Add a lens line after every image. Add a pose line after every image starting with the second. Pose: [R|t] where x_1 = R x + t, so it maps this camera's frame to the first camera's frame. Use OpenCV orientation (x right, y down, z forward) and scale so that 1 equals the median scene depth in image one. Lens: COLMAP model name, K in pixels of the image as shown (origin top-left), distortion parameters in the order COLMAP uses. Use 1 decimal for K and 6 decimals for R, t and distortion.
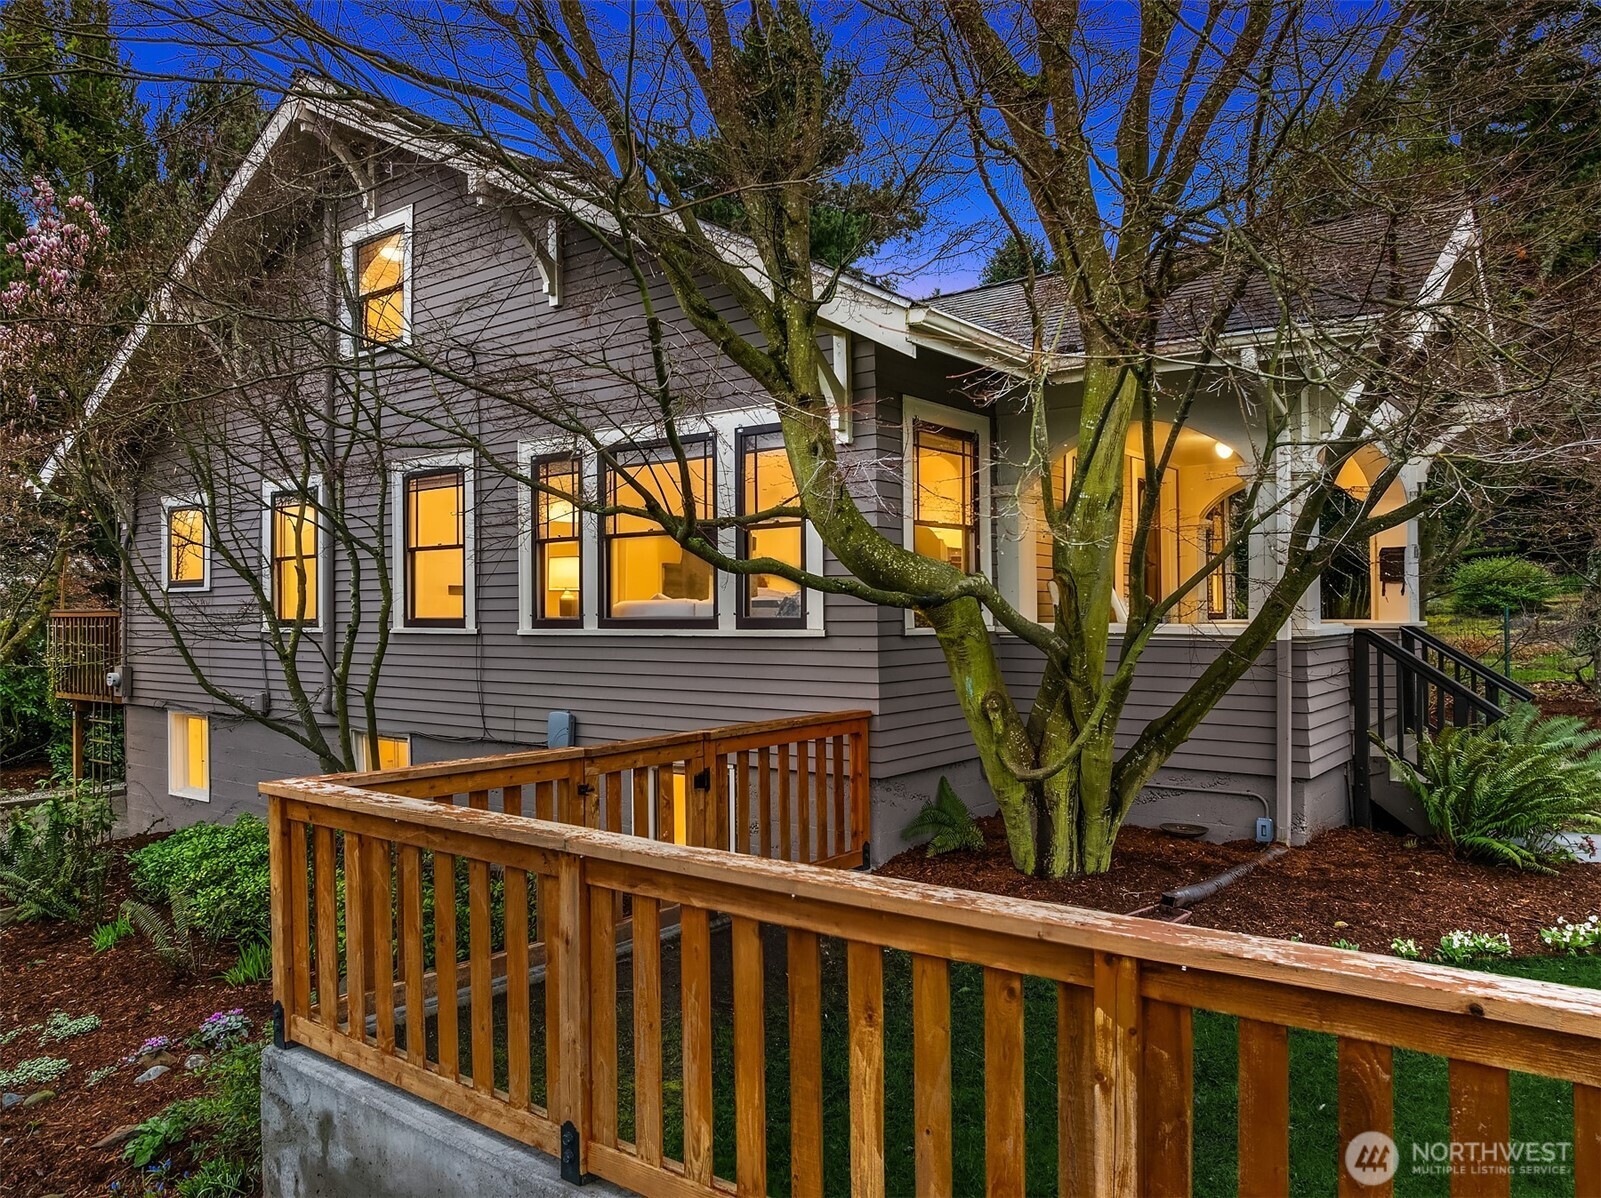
lens RADIAL K [[1115.9, 0, 800.5], [0, 1115.9, 599.0], [0, 0, 1]] dist [-0.000350, 0.002240]
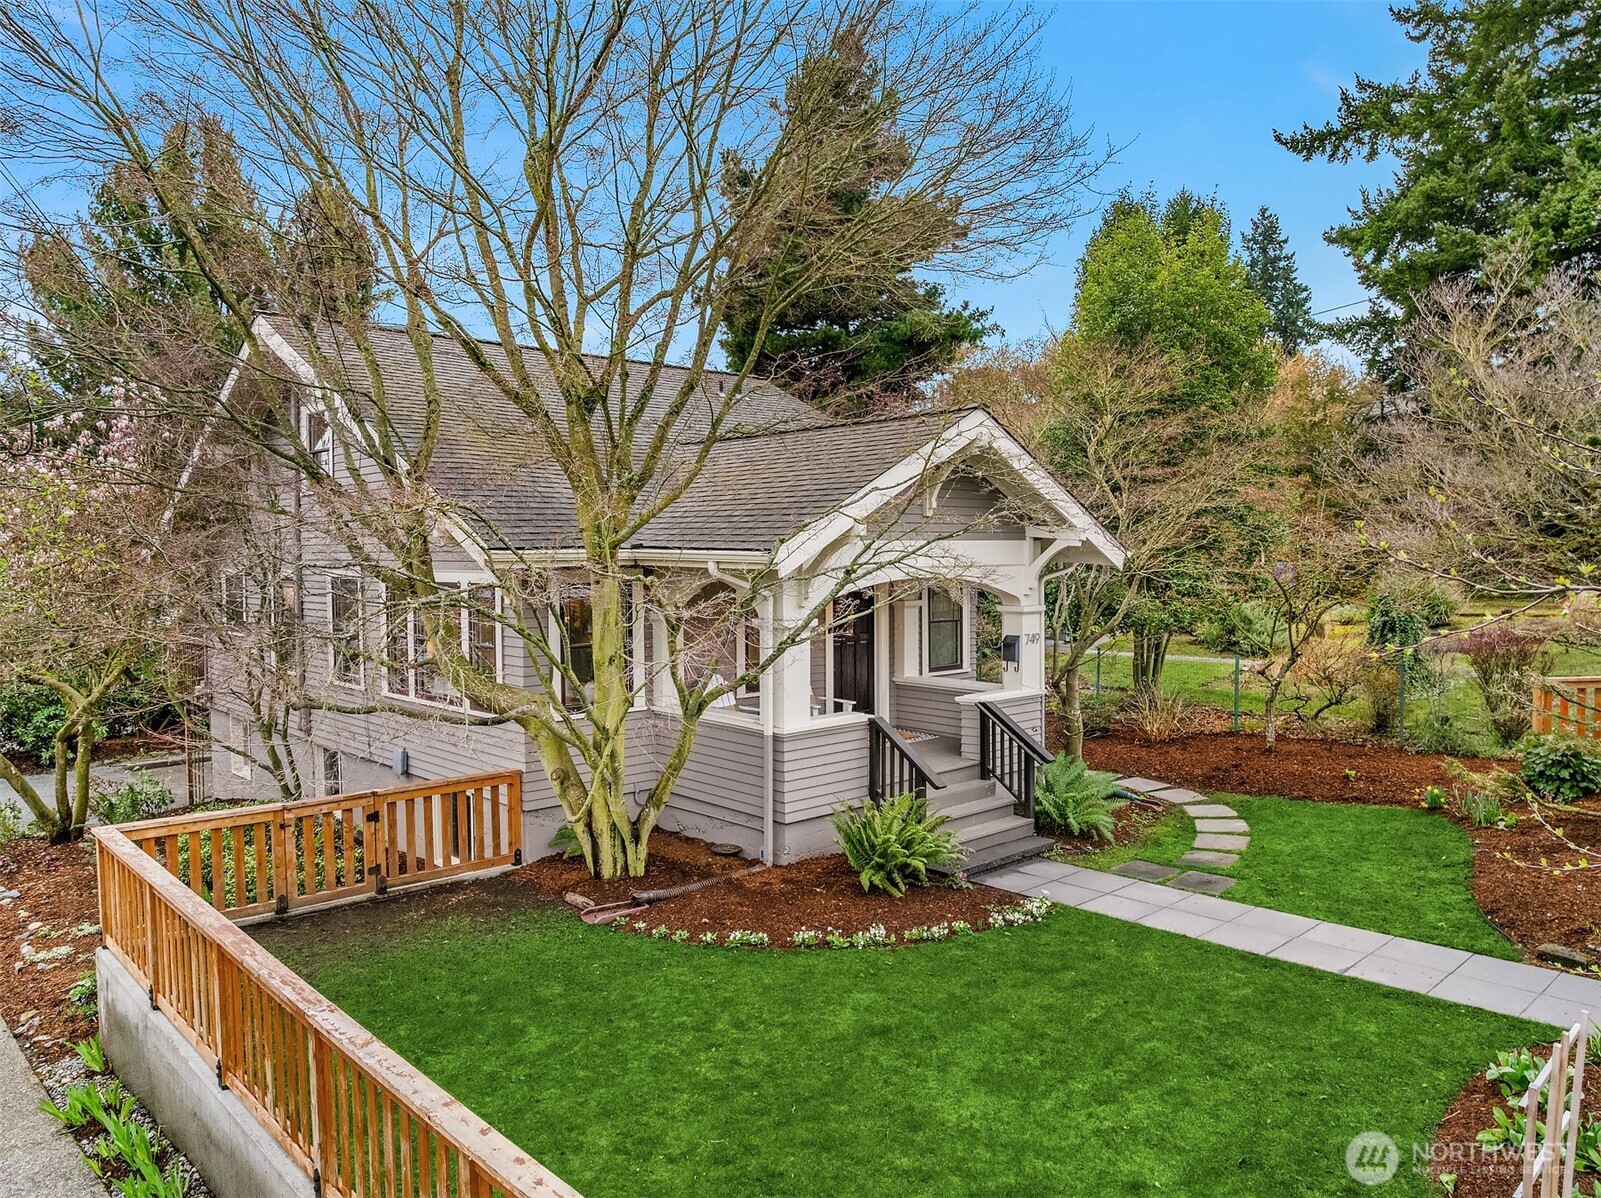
lens RADIAL K [[1126.2, 0, 800.5], [0, 1126.2, 599.0], [0, 0, 1]] dist [0.004257, 0.001550]
pose [[0.982625, 0.010397, -0.185308, 0.789694], [-0.000037, 0.998441, 0.055825, -0.245061], [0.185600, -0.054848, 0.981093, -0.528249]]
